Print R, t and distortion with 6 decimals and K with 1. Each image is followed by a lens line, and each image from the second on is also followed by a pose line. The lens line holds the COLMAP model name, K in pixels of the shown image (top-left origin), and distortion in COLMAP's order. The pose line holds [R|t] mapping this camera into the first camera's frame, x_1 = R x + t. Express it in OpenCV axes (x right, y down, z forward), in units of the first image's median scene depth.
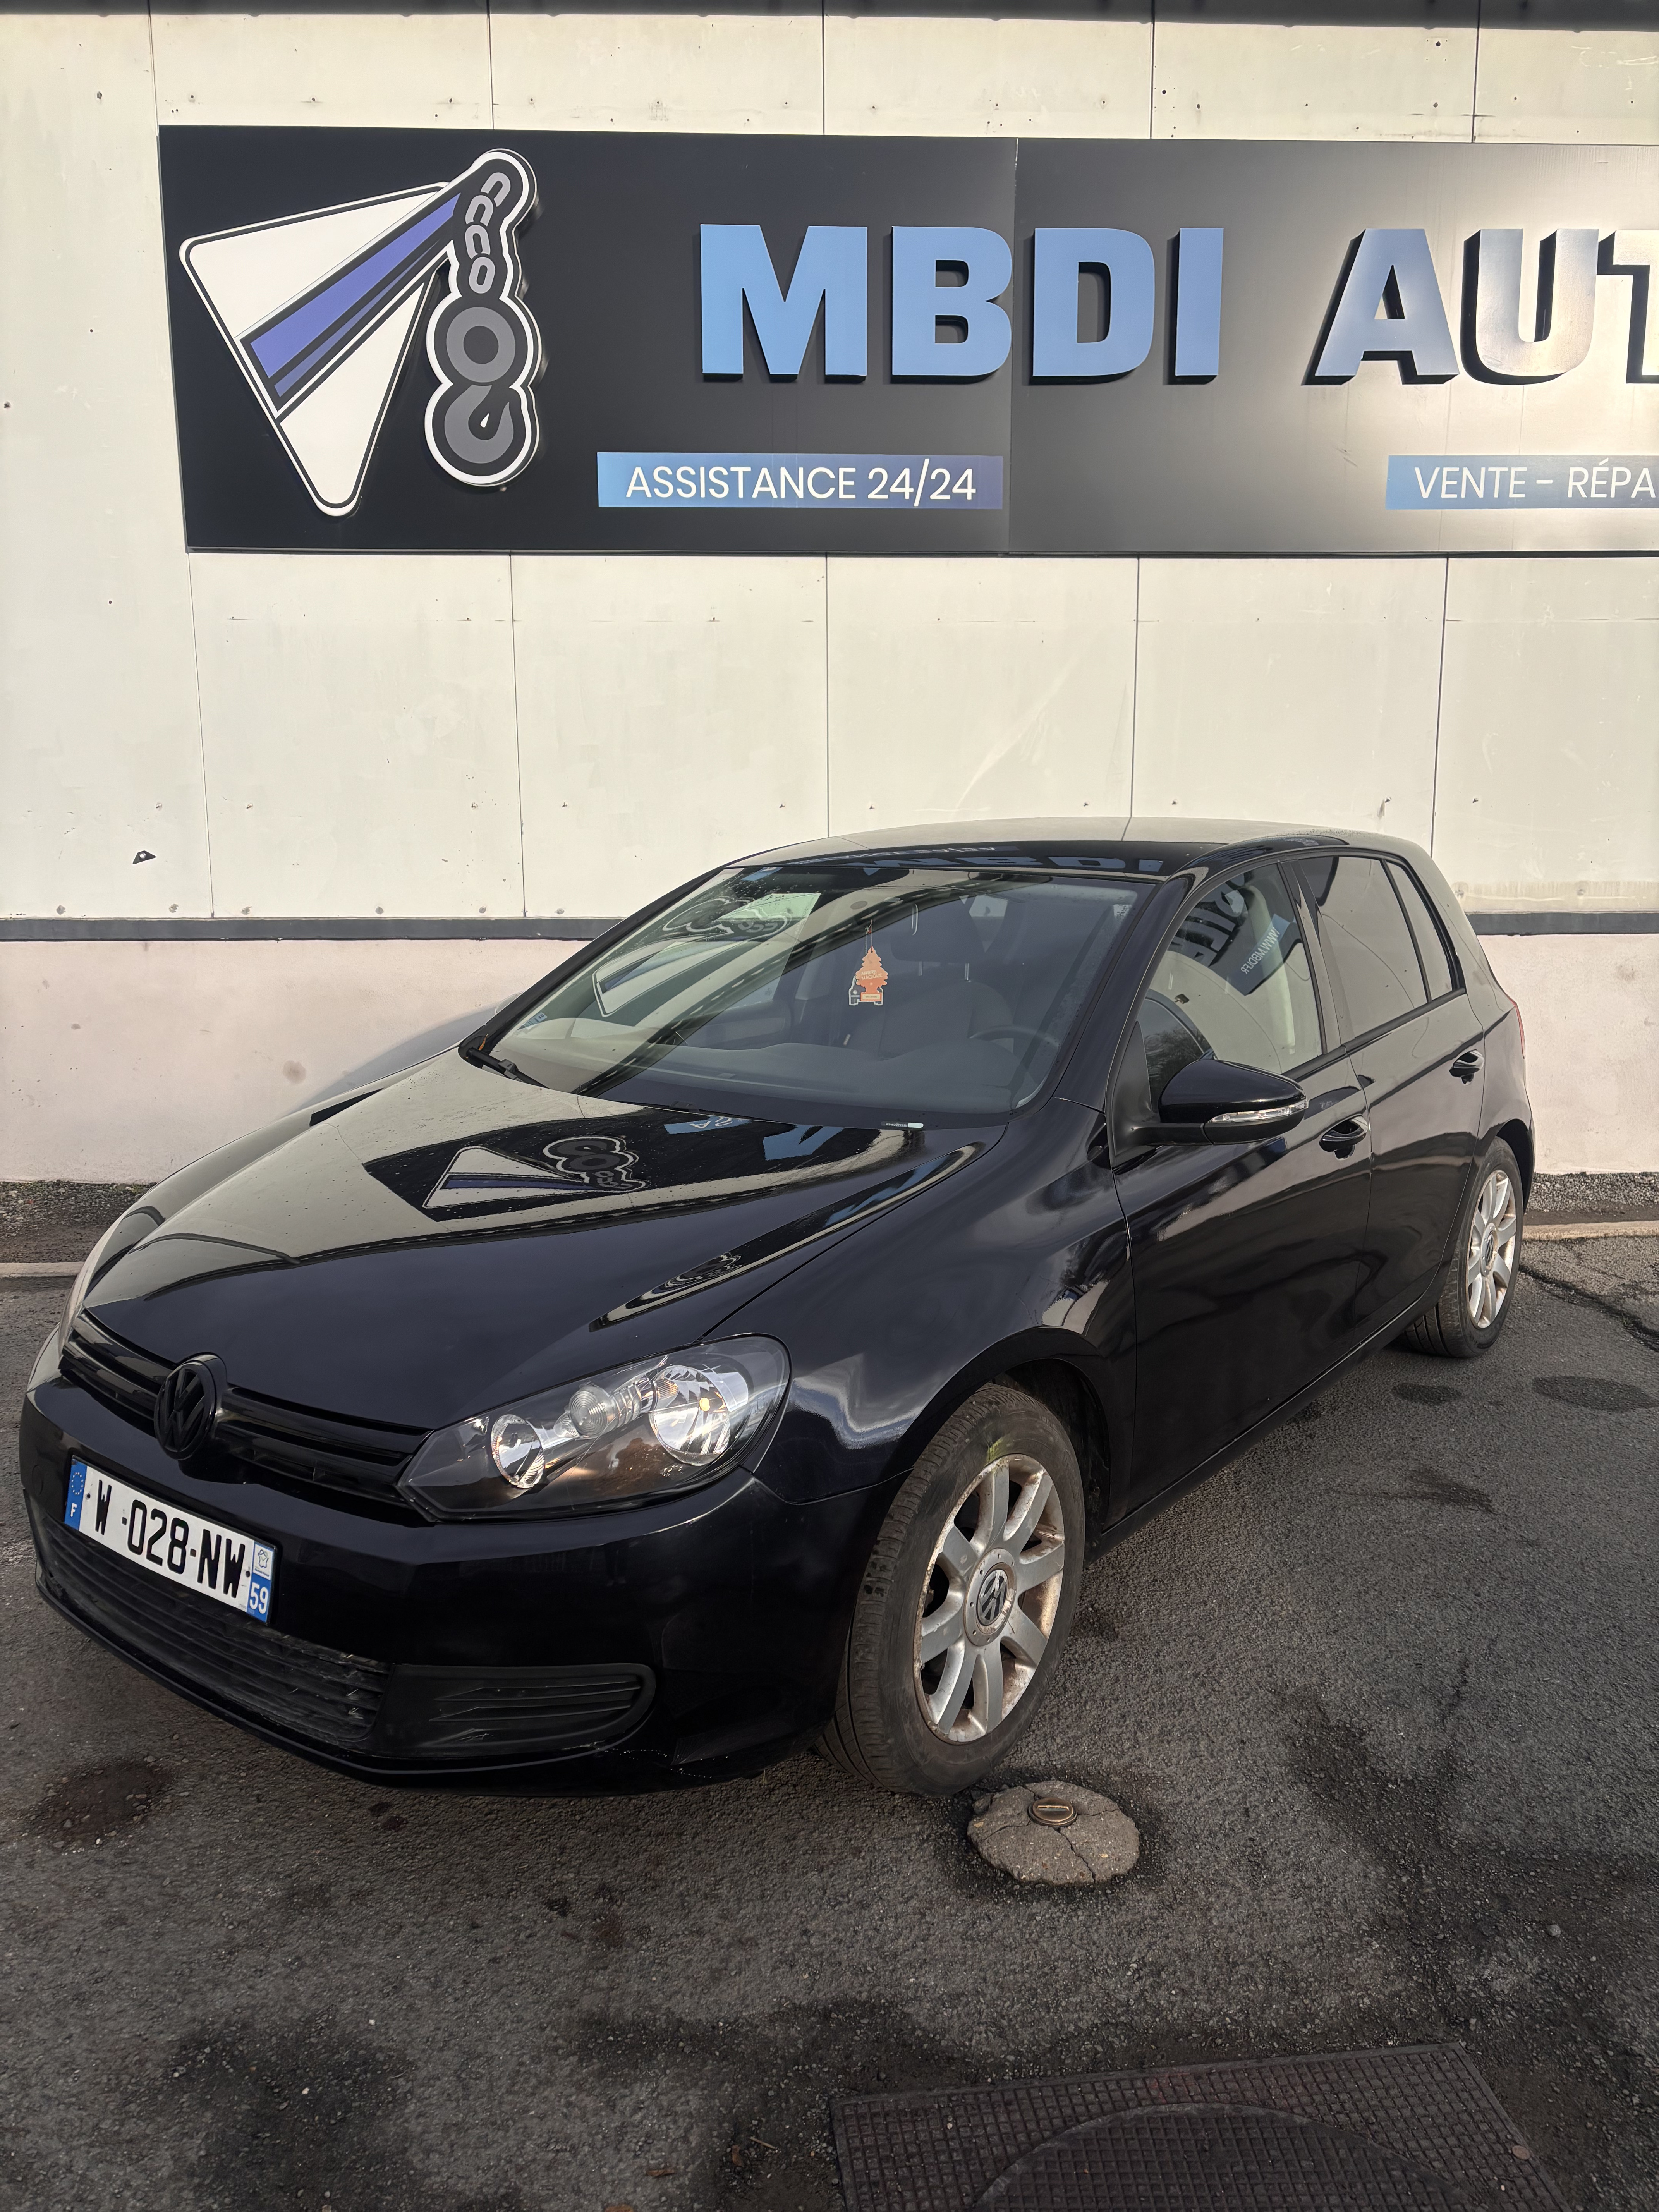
lens RADIAL K [[1713.2, 0, 833.8], [0, 1713.2, 1122.2], [0, 0, 1]] dist [0.025776, 0.003715]
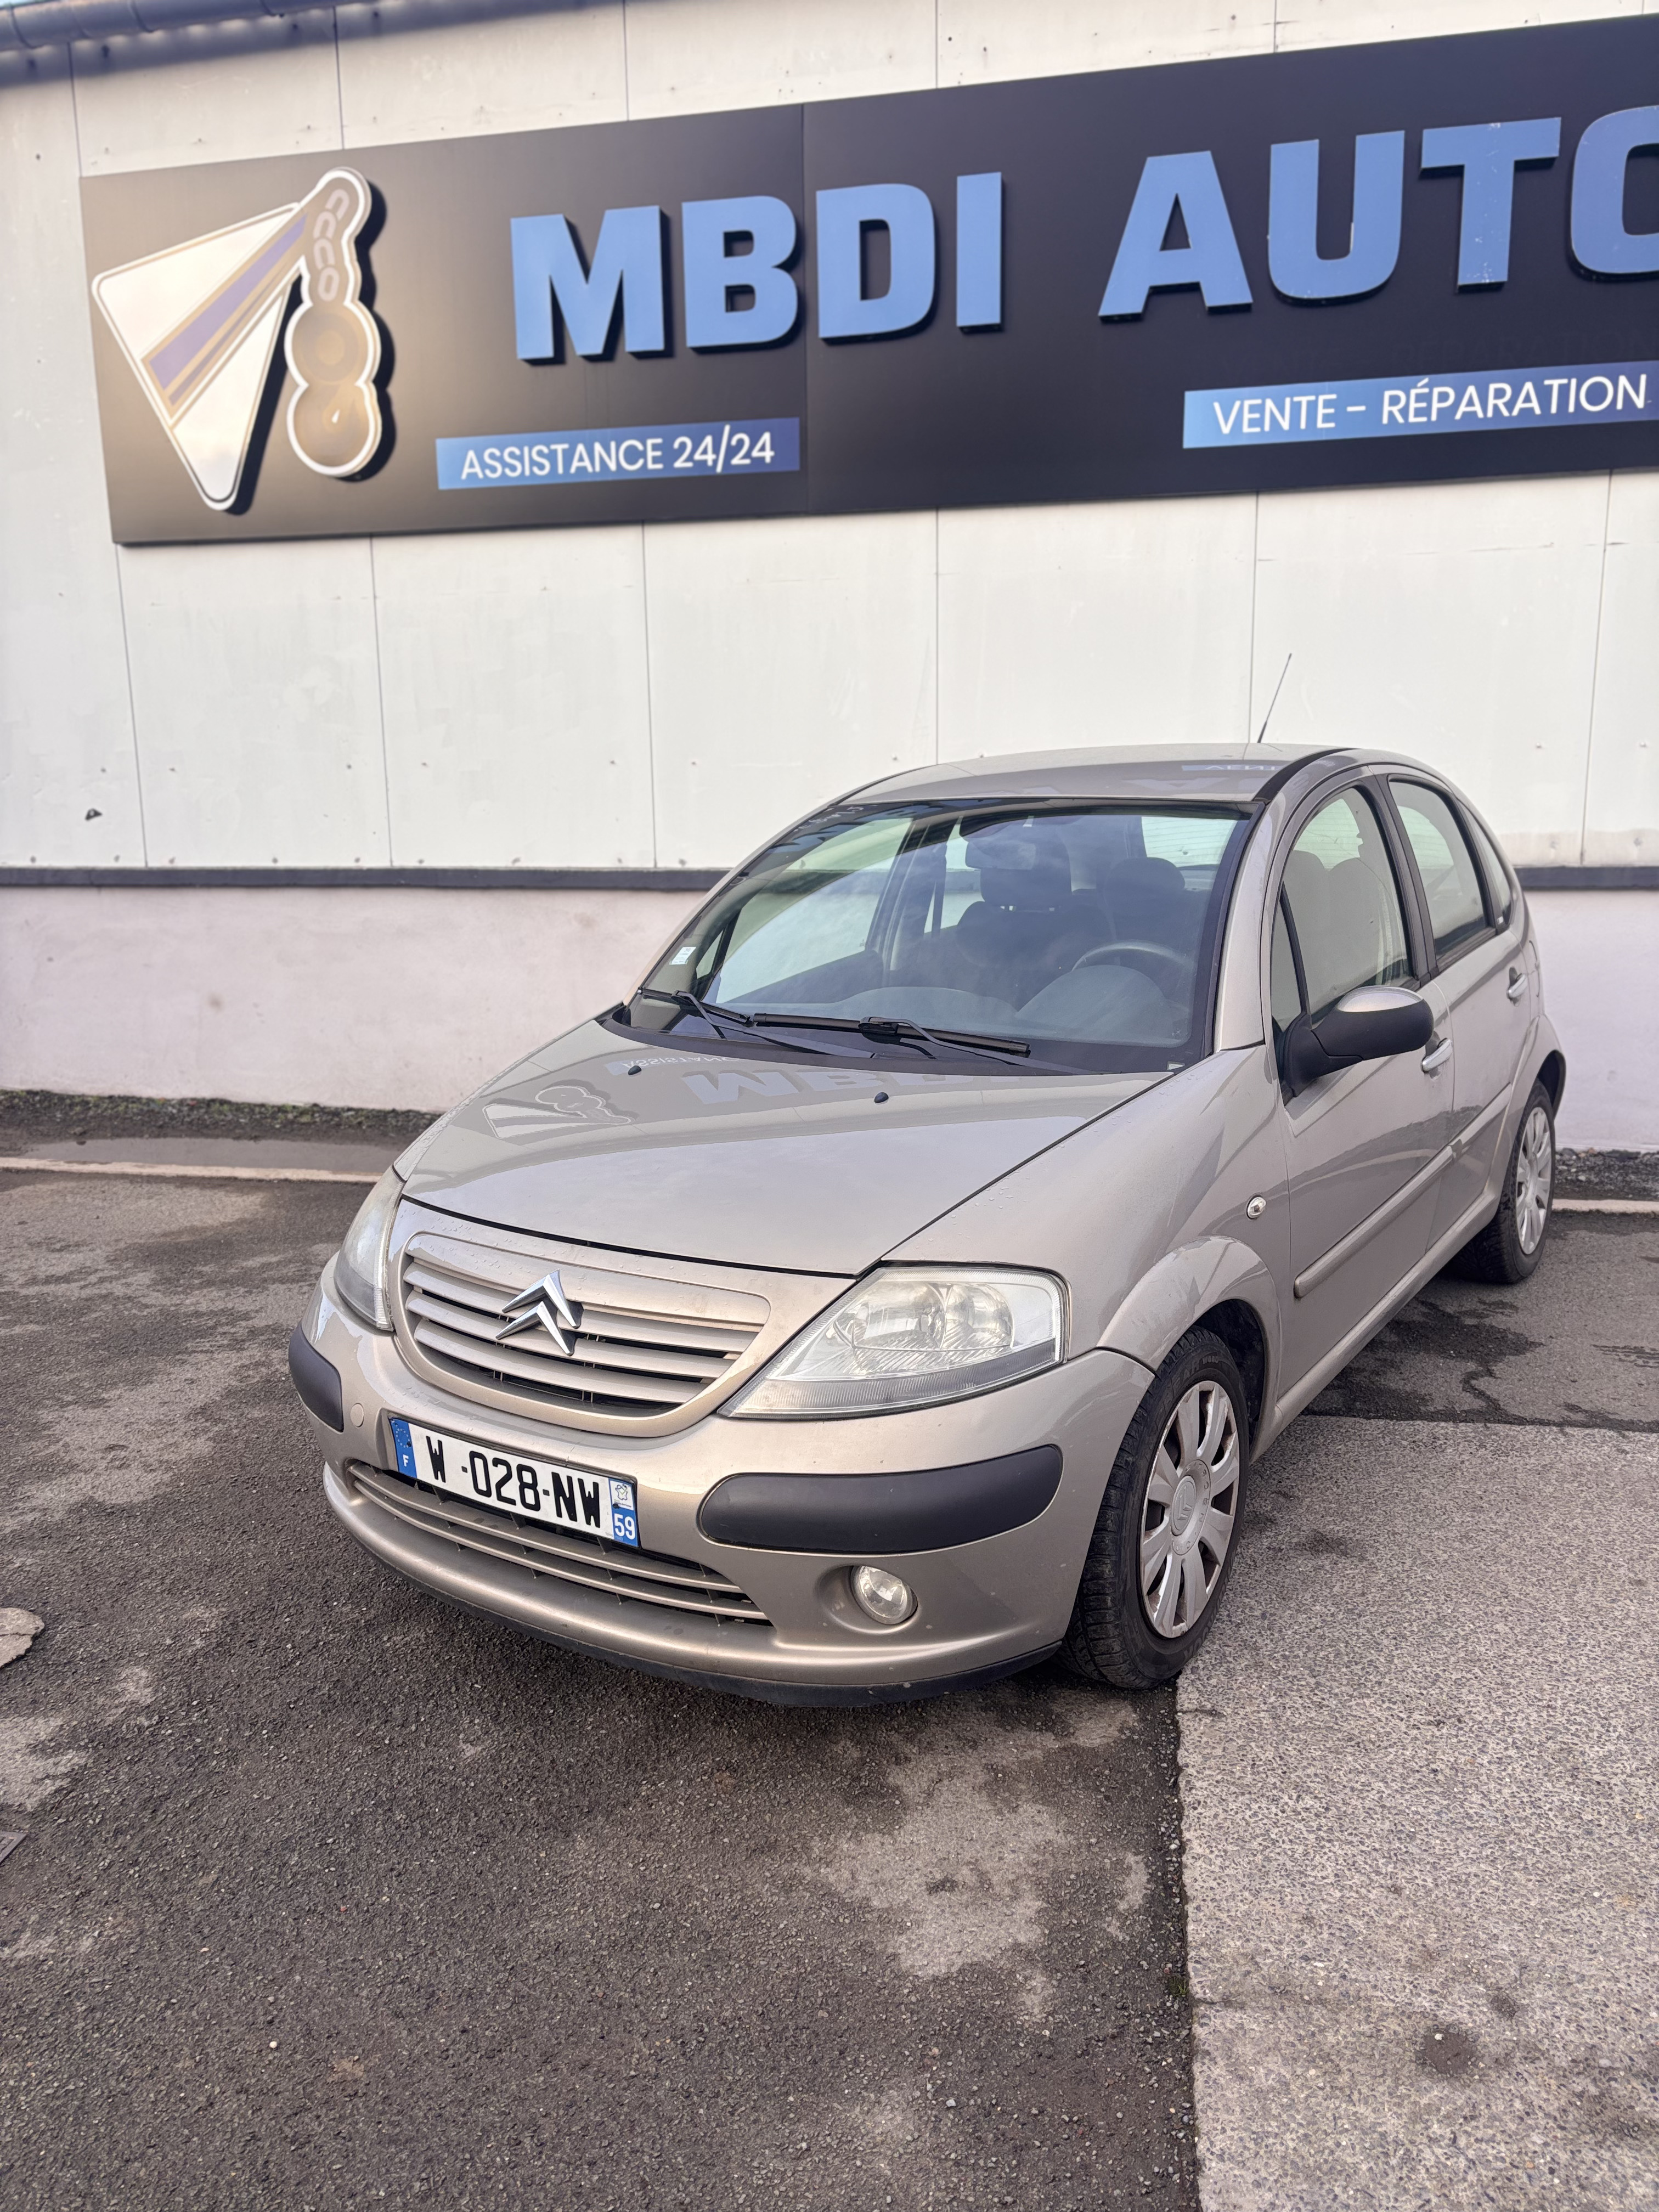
lens RADIAL K [[1713.2, 0, 833.8], [0, 1713.2, 1122.2], [0, 0, 1]] dist [0.025776, 0.003715]
pose [[0.963504, 0.042367, -0.264320, 0.413606], [-0.036166, 0.998945, 0.028285, 0.002987], [0.265239, -0.017694, 0.964020, 0.007561]]
